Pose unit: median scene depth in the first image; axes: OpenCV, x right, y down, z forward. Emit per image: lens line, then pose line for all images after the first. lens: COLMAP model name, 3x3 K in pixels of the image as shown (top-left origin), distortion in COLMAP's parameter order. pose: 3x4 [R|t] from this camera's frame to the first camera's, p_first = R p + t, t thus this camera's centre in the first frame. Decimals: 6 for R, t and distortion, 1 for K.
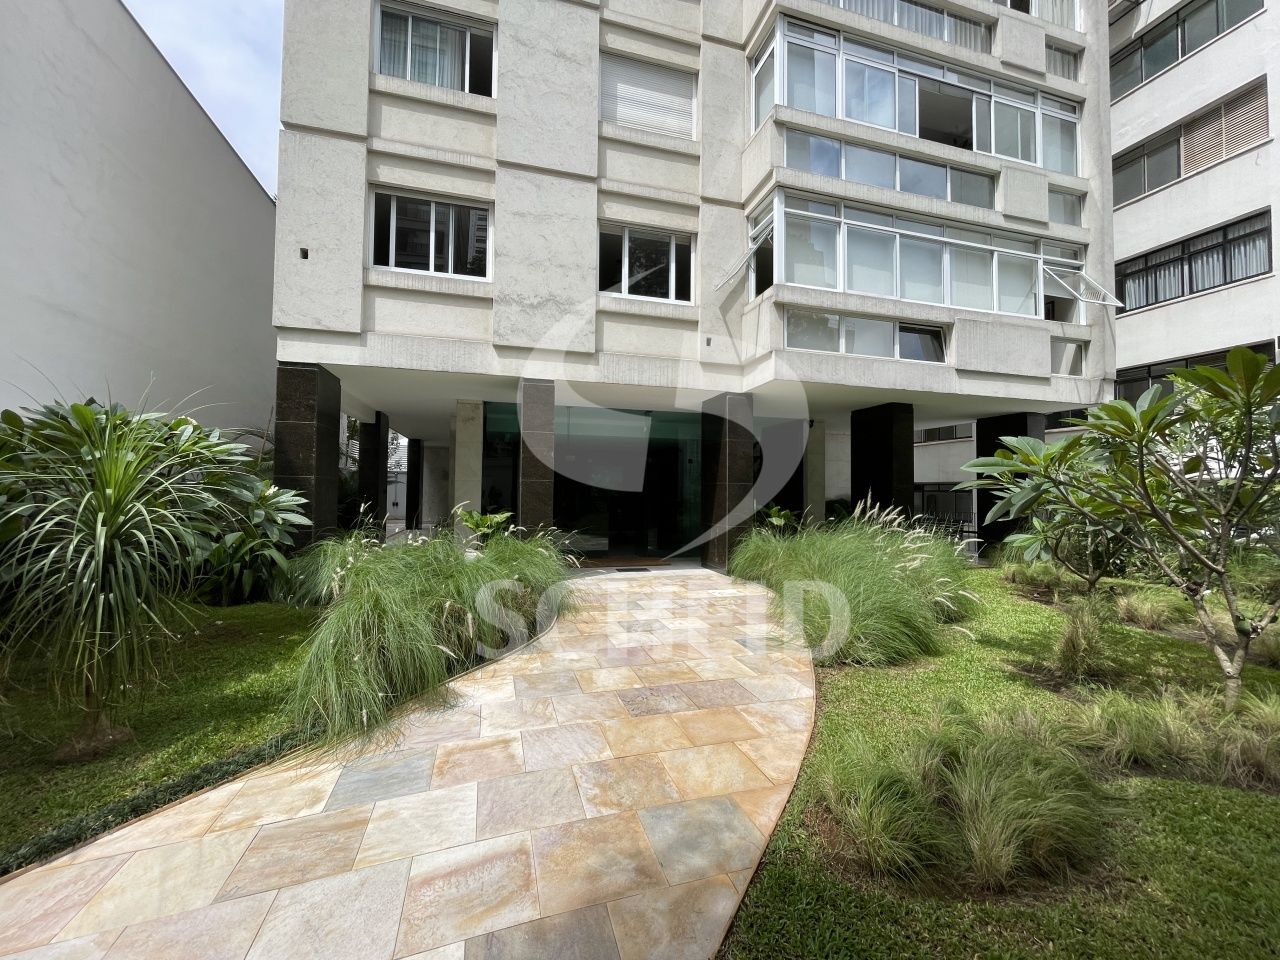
lens RADIAL K [[516.7, 0, 640.2], [0, 516.7, 476.5], [0, 0, 1]] dist [-0.000402, -0.002127]
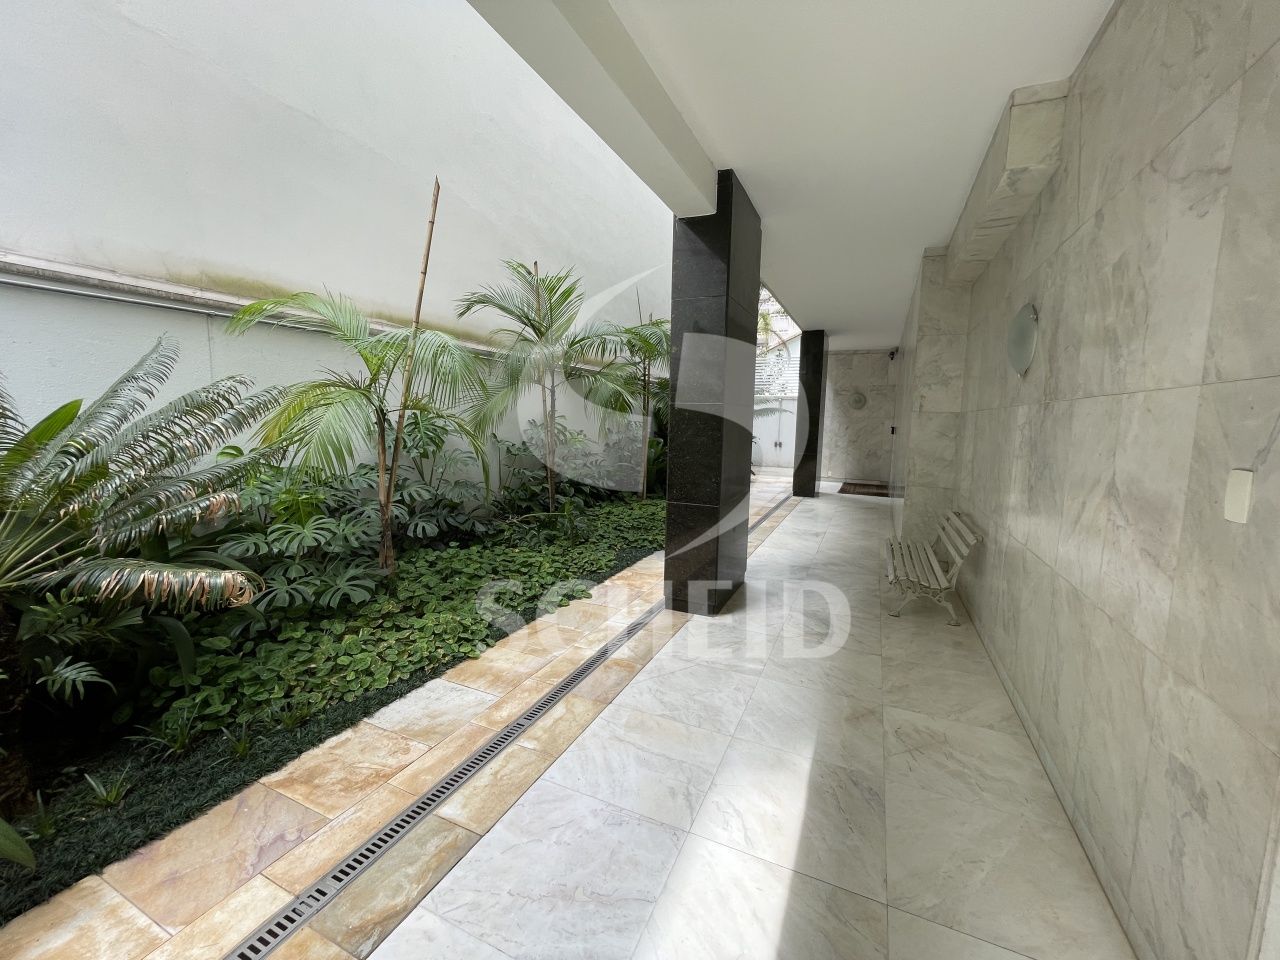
lens RADIAL K [[516.7, 0, 637.9], [0, 516.7, 478.0], [0, 0, 1]] dist [-0.000402, -0.002127]
pose [[0.754581, 0.086236, -0.650516, -0.186759], [0.002246, 0.990982, 0.133975, 0.007164], [0.656203, -0.102556, 0.747583, 0.403462]]
